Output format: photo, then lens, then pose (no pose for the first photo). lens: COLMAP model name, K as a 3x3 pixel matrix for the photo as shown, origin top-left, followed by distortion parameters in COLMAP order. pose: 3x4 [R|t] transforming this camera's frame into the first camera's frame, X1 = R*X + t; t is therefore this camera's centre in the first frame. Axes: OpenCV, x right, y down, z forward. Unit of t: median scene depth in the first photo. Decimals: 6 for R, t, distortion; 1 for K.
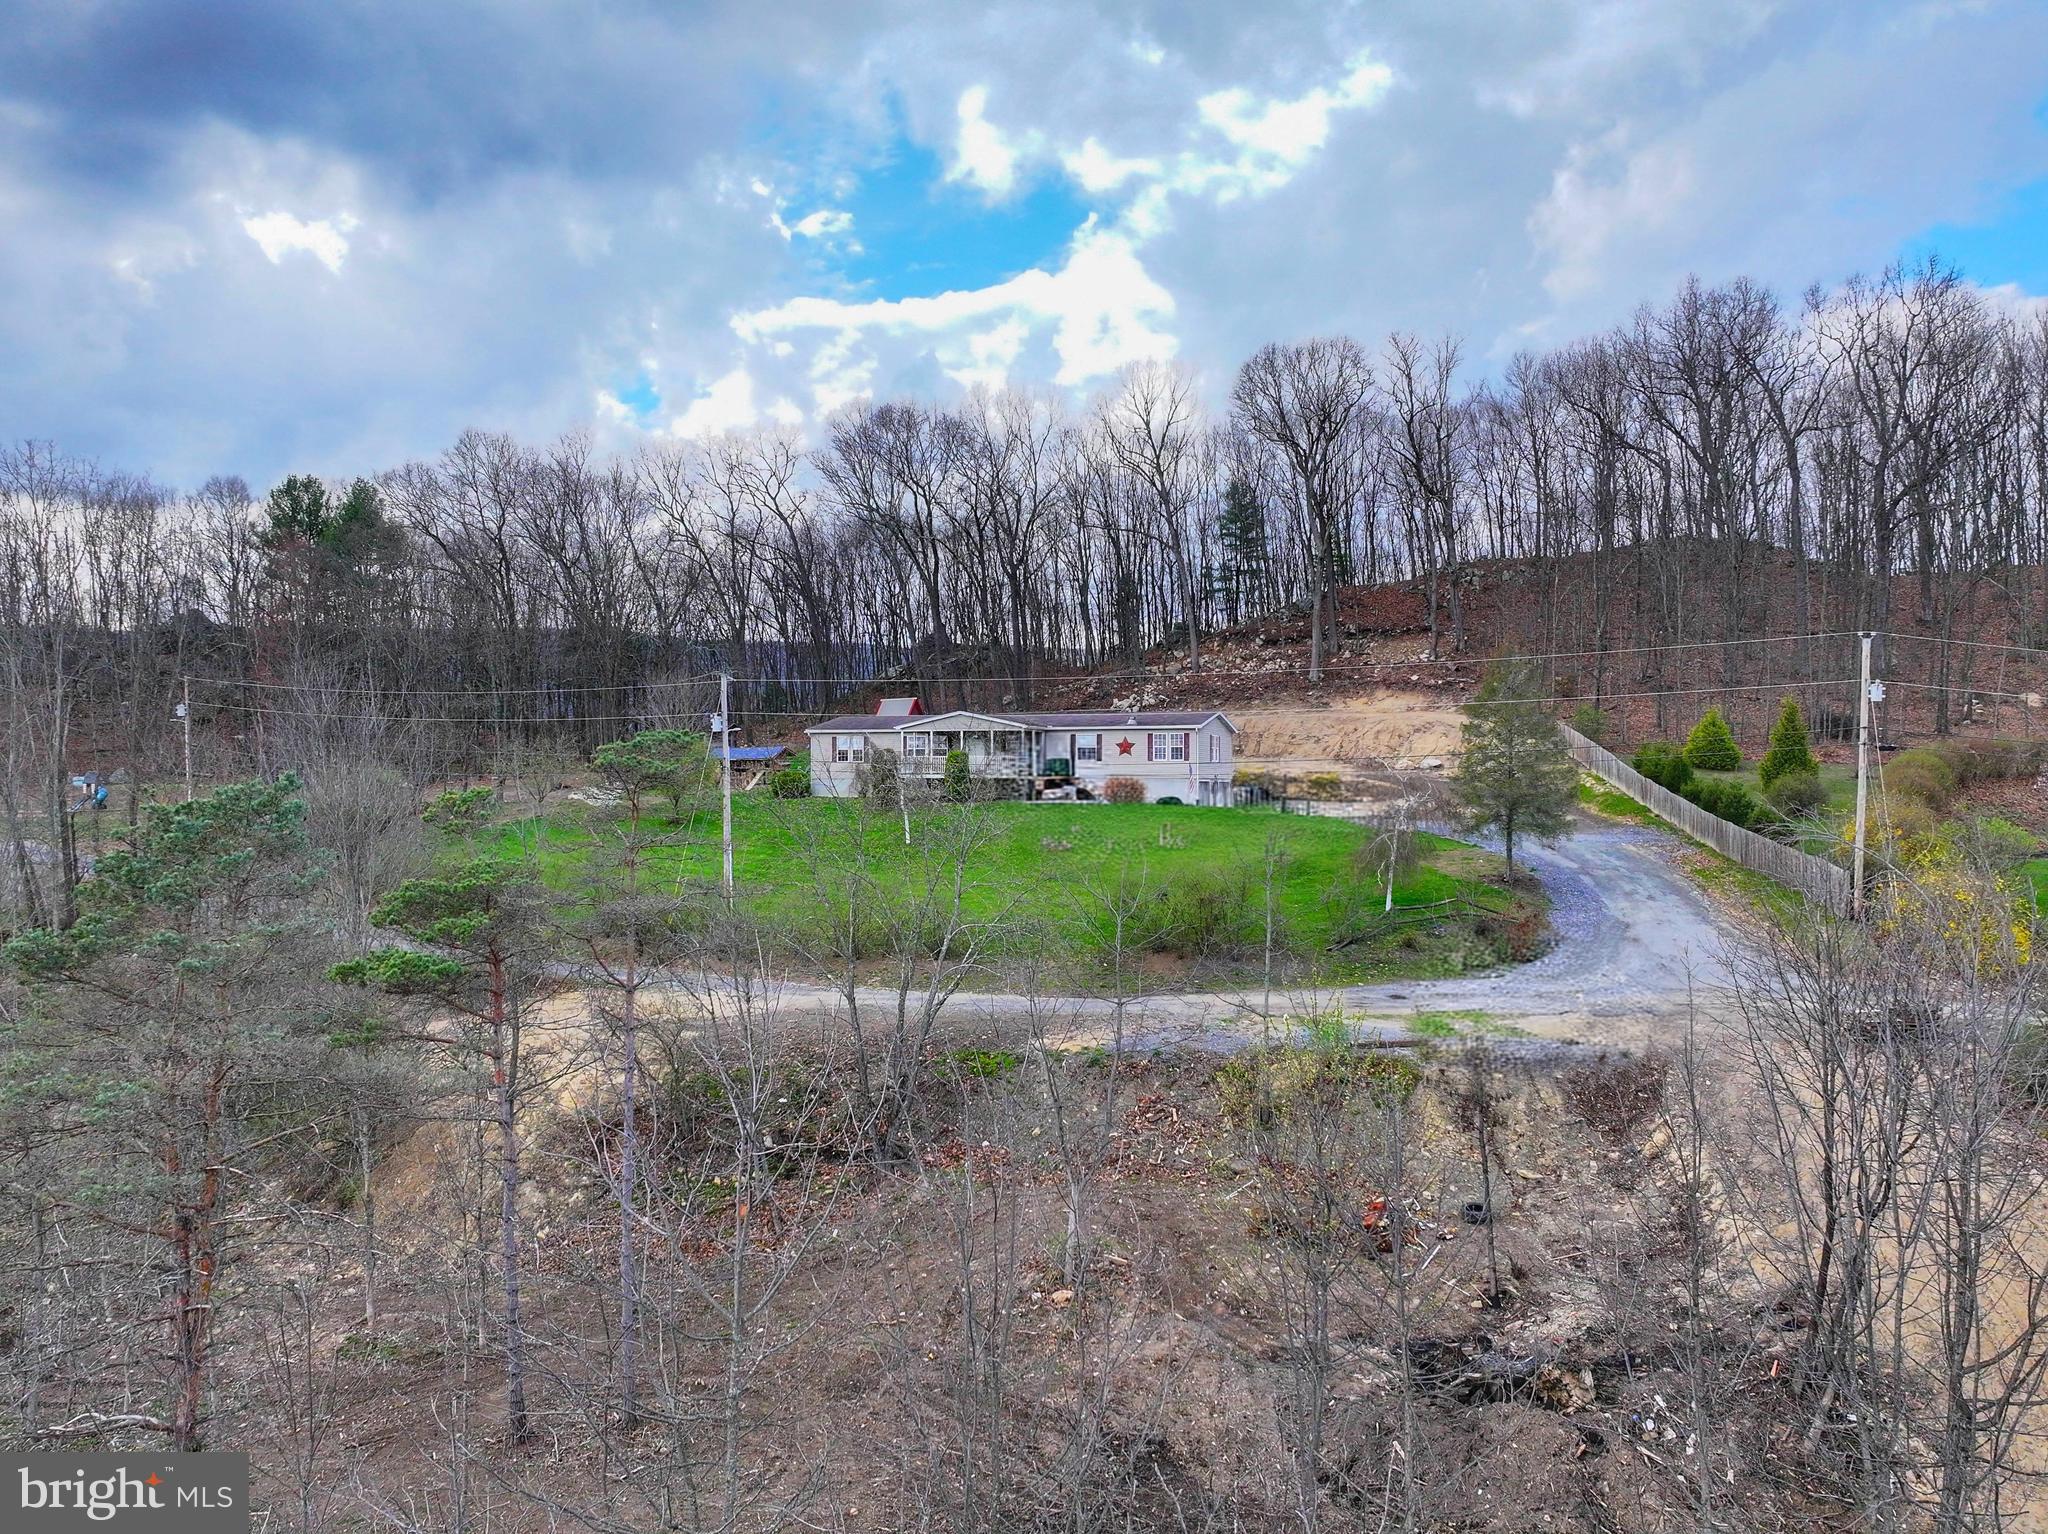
lens RADIAL K [[1661.5, 0, 1025.5], [0, 1661.5, 768.5], [0, 0, 1]] dist [-0.011135, 0.017544]
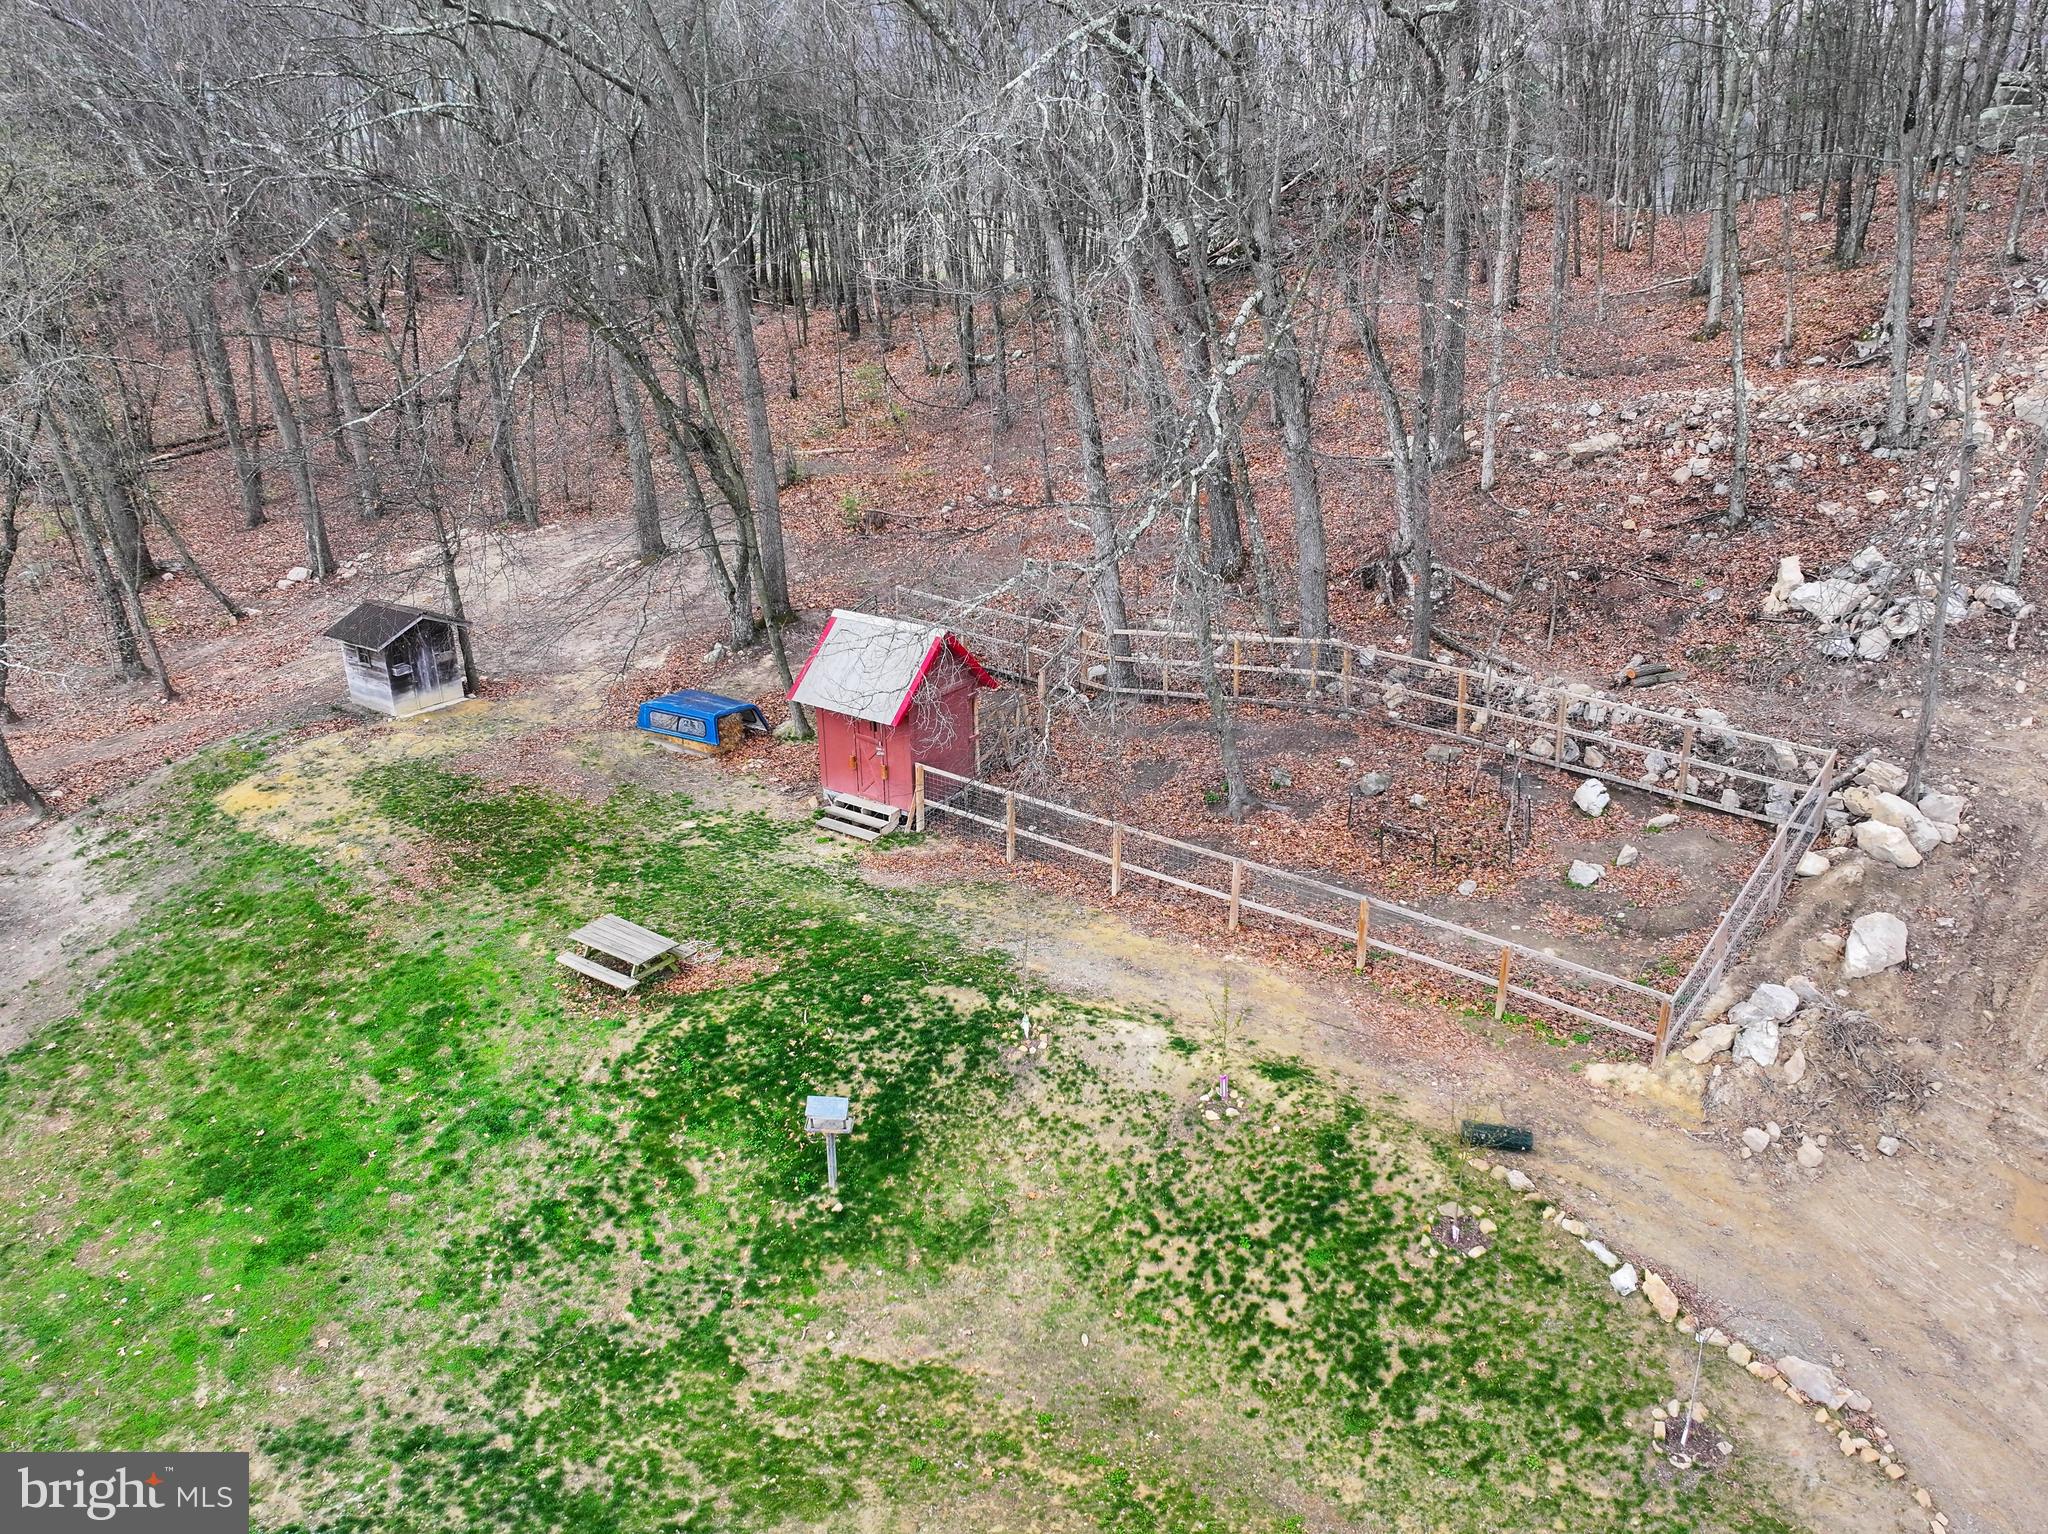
lens RADIAL K [[1661.5, 0, 1017.3], [0, 1661.5, 766.0], [0, 0, 1]] dist [-0.011135, 0.017544]
pose [[0.945040, 0.121725, -0.303450, 0.025792], [0.005643, 0.921902, 0.387382, -0.129405], [0.326905, -0.367804, 0.870548, 0.830364]]
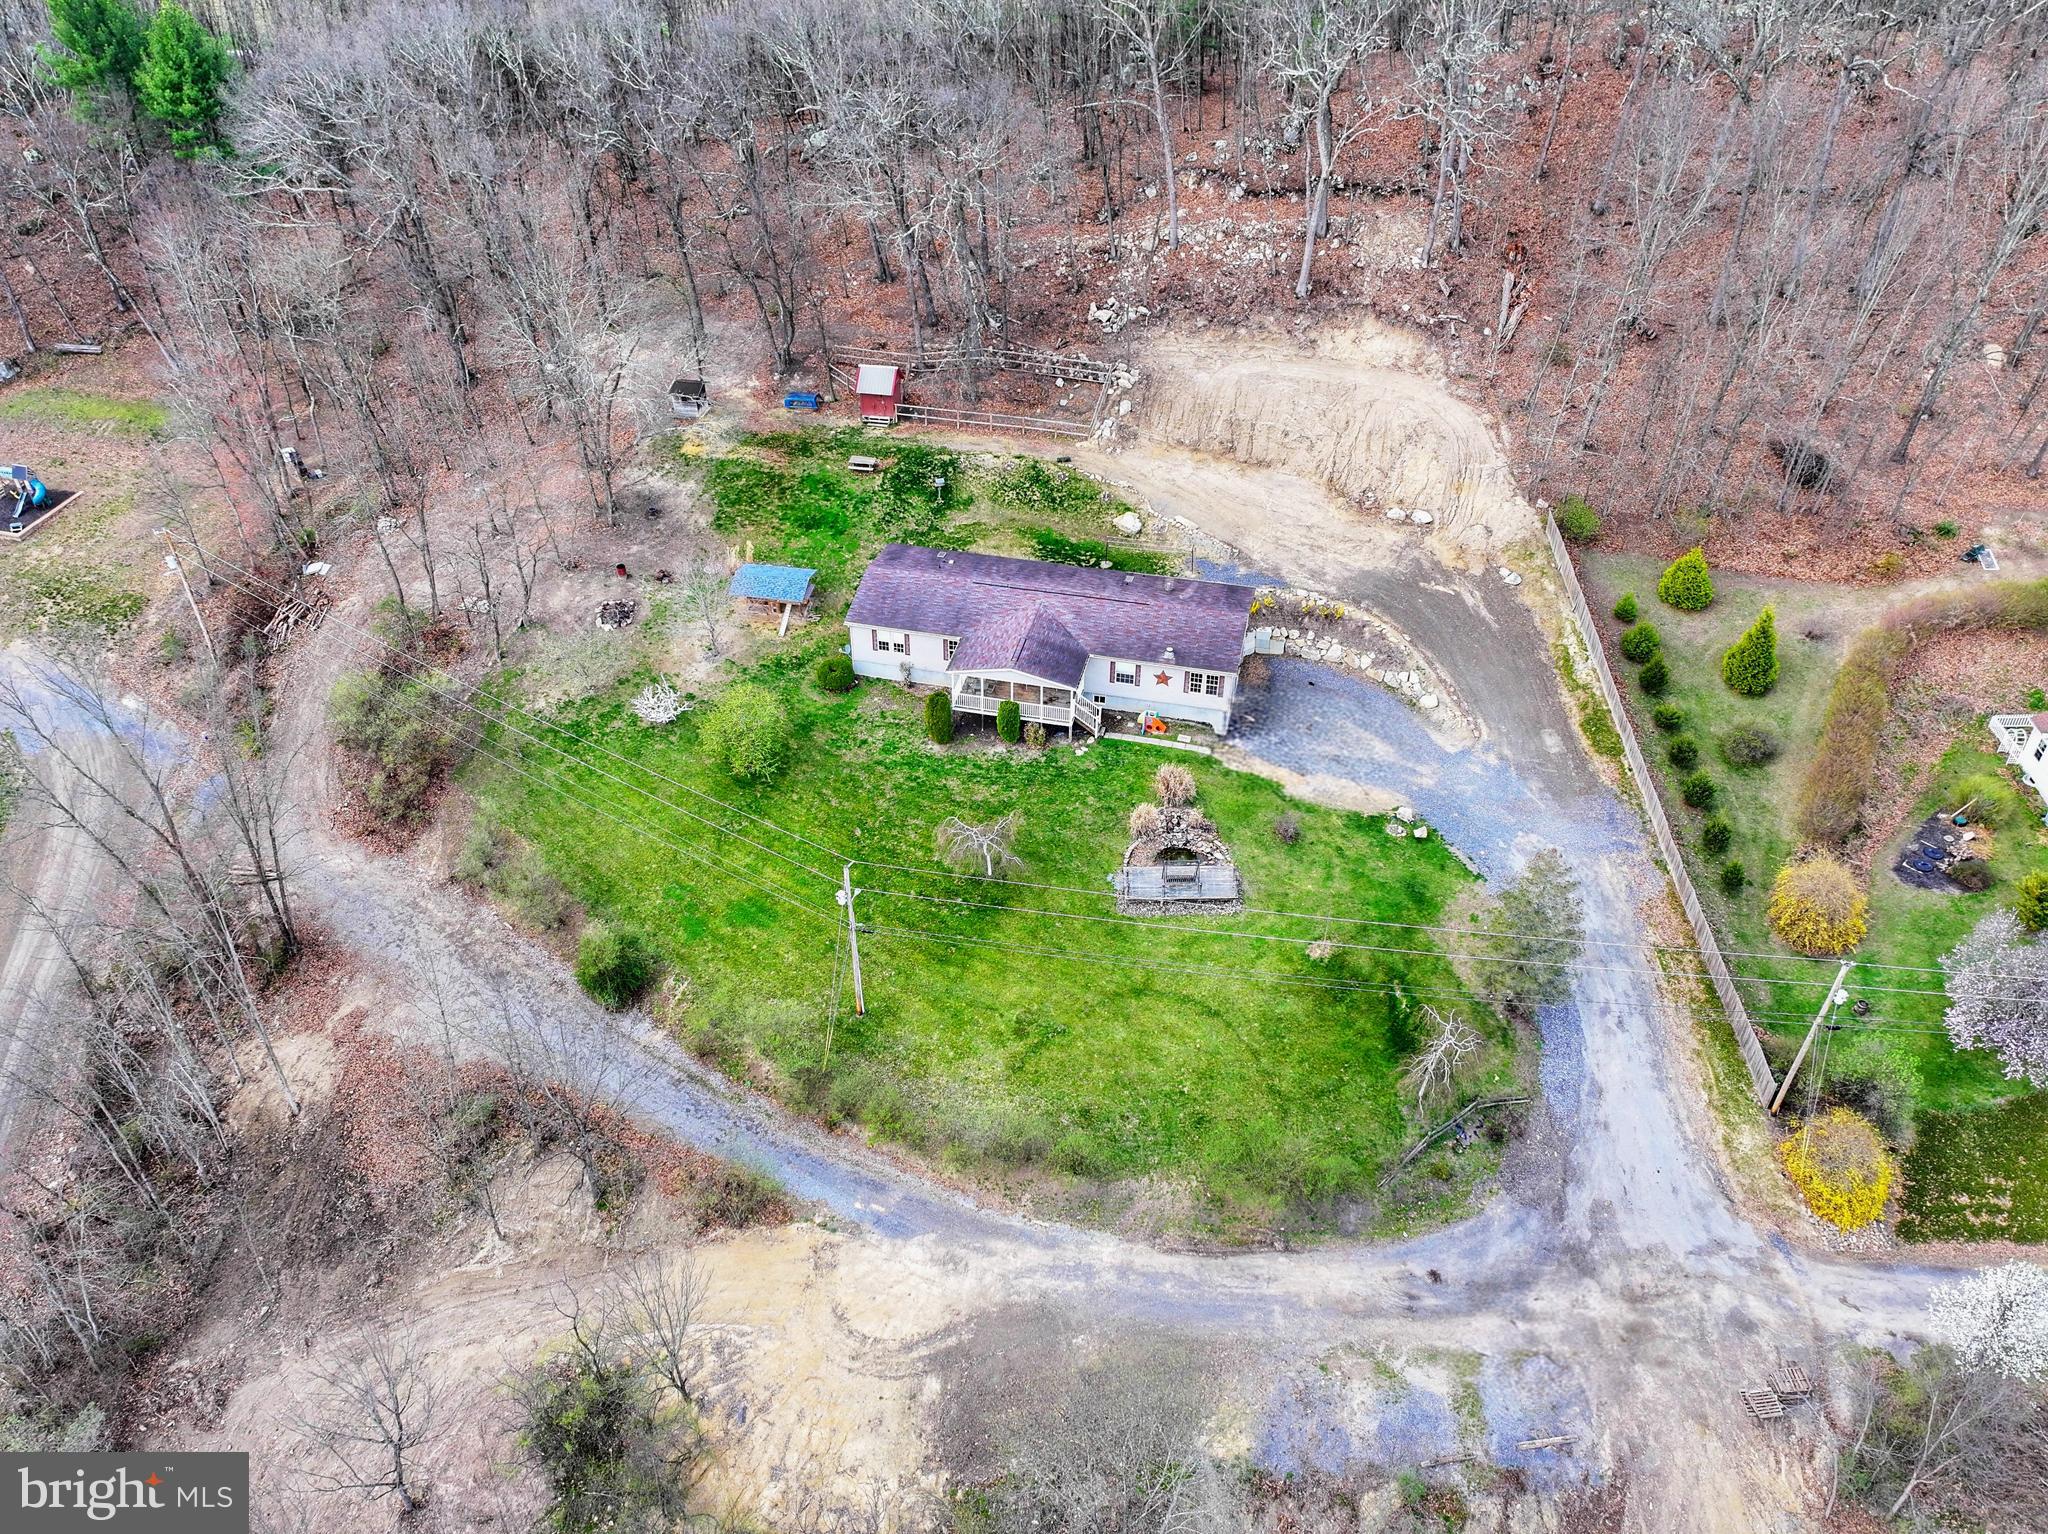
lens RADIAL K [[1661.5, 0, 1020.7], [0, 1661.5, 777.7], [0, 0, 1]] dist [-0.011135, 0.017544]
pose [[0.994258, -0.060219, 0.088455, -0.100638], [-0.009609, 0.773041, 0.634283, -0.499530], [-0.106575, -0.631491, 0.768024, 0.116029]]
